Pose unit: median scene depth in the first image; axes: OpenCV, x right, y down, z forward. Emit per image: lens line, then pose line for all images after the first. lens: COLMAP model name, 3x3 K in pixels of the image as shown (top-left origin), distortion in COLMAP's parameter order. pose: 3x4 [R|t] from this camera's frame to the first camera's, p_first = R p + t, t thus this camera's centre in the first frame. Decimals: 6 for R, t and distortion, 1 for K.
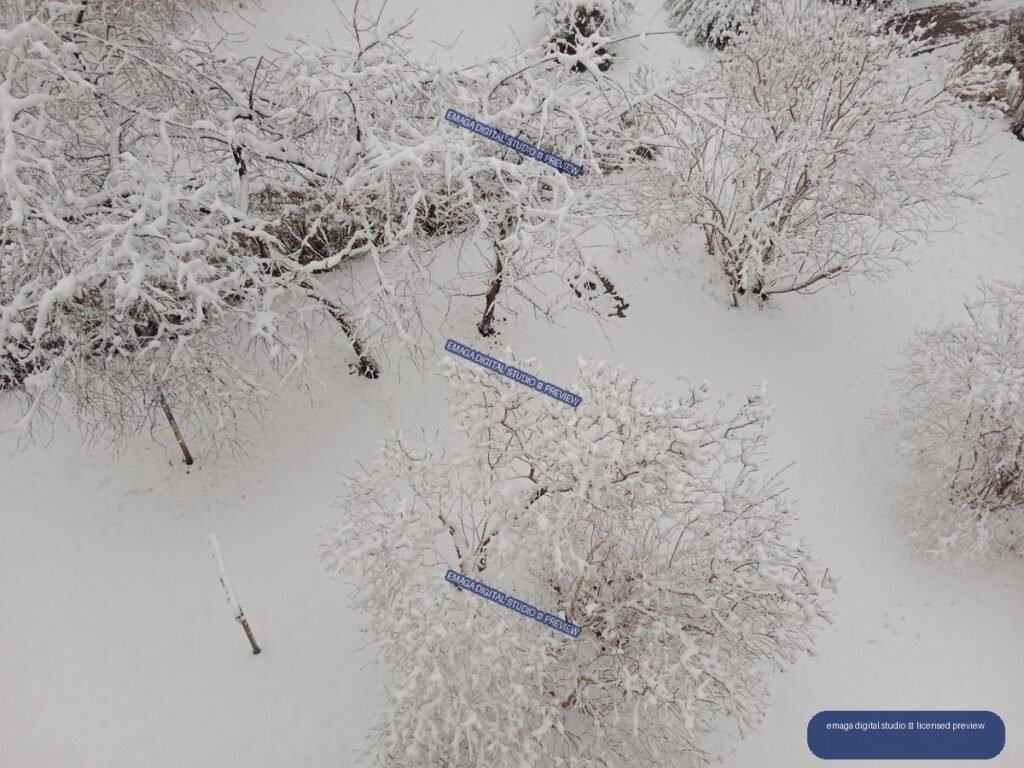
lens RADIAL K [[790.2, 0, 513.5], [0, 790.2, 385.2], [0, 0, 1]] dist [0.062902, -0.106585]
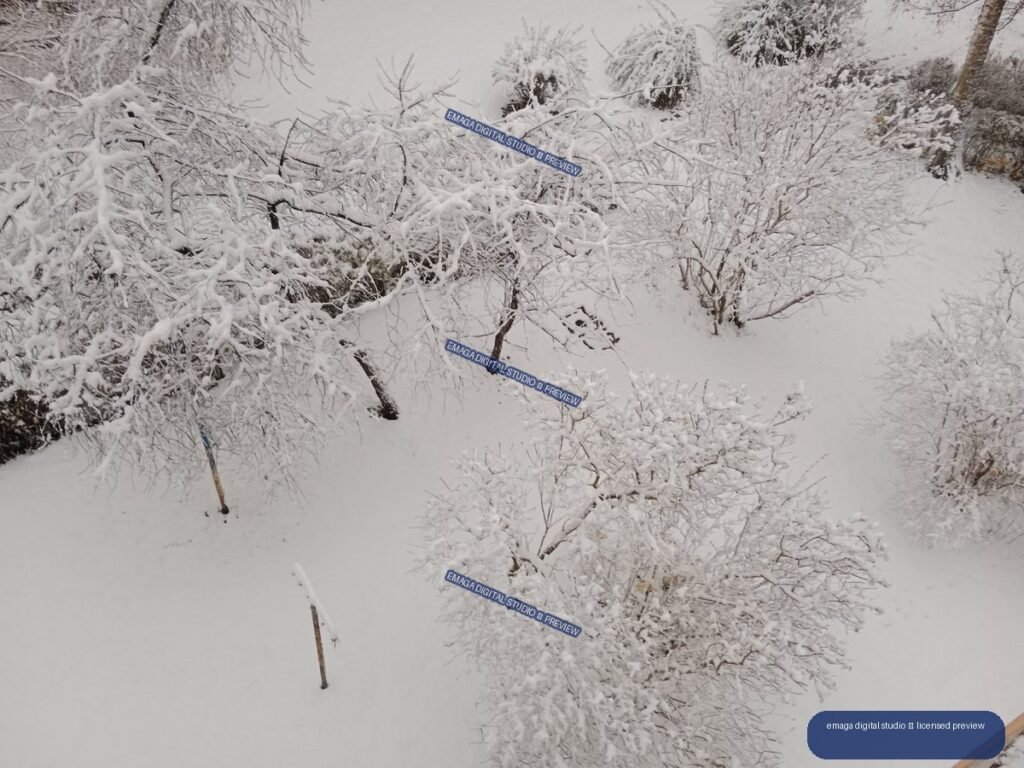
lens RADIAL K [[790.2, 0, 513.5], [0, 790.2, 385.2], [0, 0, 1]] dist [0.062902, -0.106585]
pose [[0.992928, -0.063071, 0.100579, -0.145327], [0.070811, 0.994640, -0.075340, 0.042124], [-0.095288, 0.081930, 0.992072, -0.056278]]
